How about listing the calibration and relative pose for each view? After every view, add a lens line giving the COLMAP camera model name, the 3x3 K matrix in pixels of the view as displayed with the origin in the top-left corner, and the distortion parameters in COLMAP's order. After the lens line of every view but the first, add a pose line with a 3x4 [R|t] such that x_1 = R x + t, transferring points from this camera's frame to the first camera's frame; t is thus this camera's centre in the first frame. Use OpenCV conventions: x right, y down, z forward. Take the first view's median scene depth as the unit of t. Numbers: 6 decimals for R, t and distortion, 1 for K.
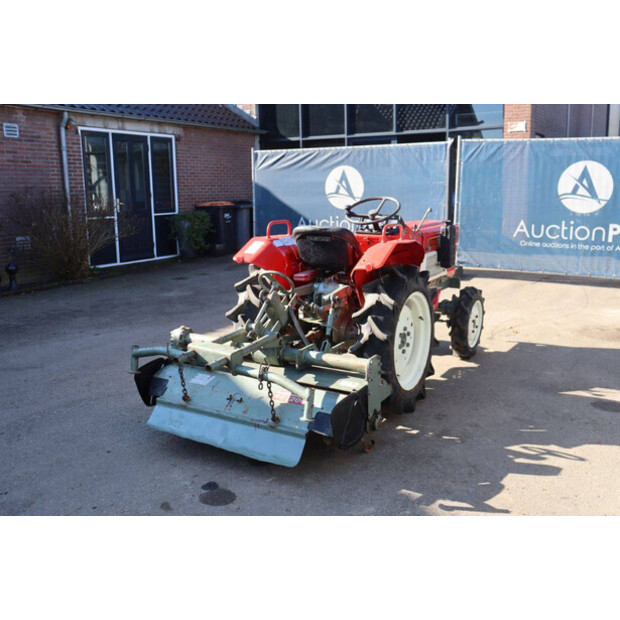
lens RADIAL K [[631.7, 0, 316.9], [0, 631.7, 311.7], [0, 0, 1]] dist [-0.064021, 0.006306]
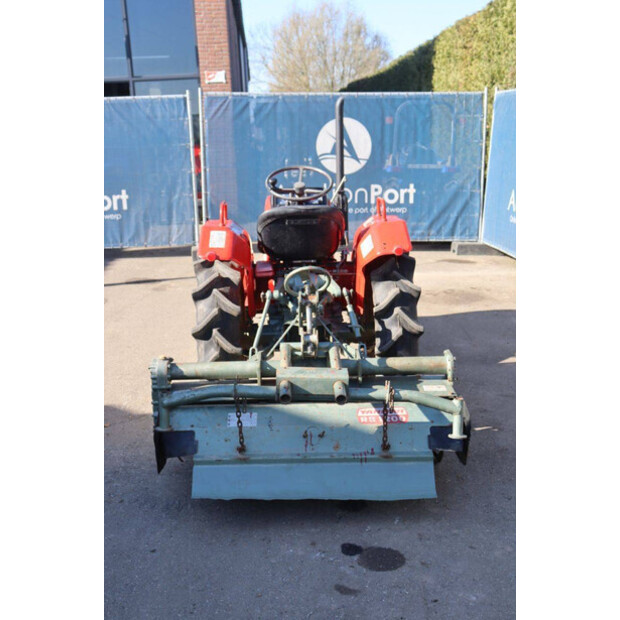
lens RADIAL K [[740.0, 0, 310.0], [0, 740.0, 310.0], [0, 0, 1]] dist [-0.014125, -0.006160]
pose [[0.851501, -0.127758, 0.508552, -0.206161], [0.116235, 0.991724, 0.054520, -0.022870], [-0.511308, 0.012687, 0.859304, 0.076938]]
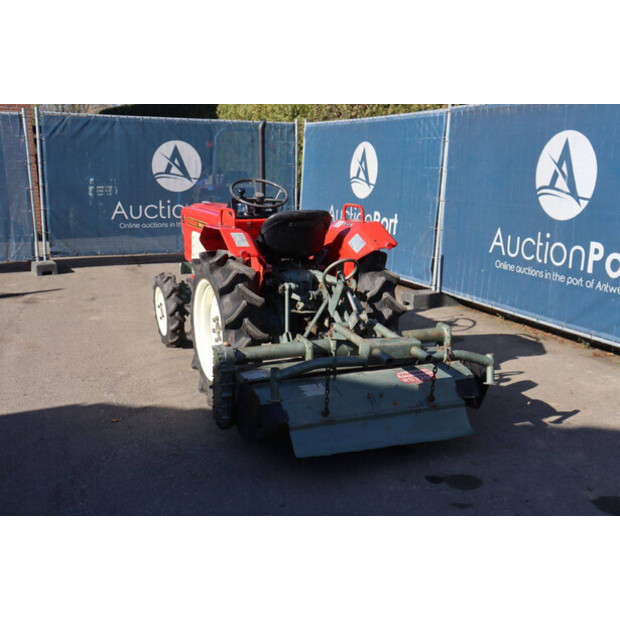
lens RADIAL K [[676.2, 0, 310.0], [0, 676.2, 310.0], [0, 0, 1]] dist [-0.022439, 0.015977]
pose [[0.601467, -0.159505, 0.782812, -0.341769], [0.147437, 0.985197, 0.087461, -0.032013], [-0.785175, 0.062811, 0.616081, 0.159308]]
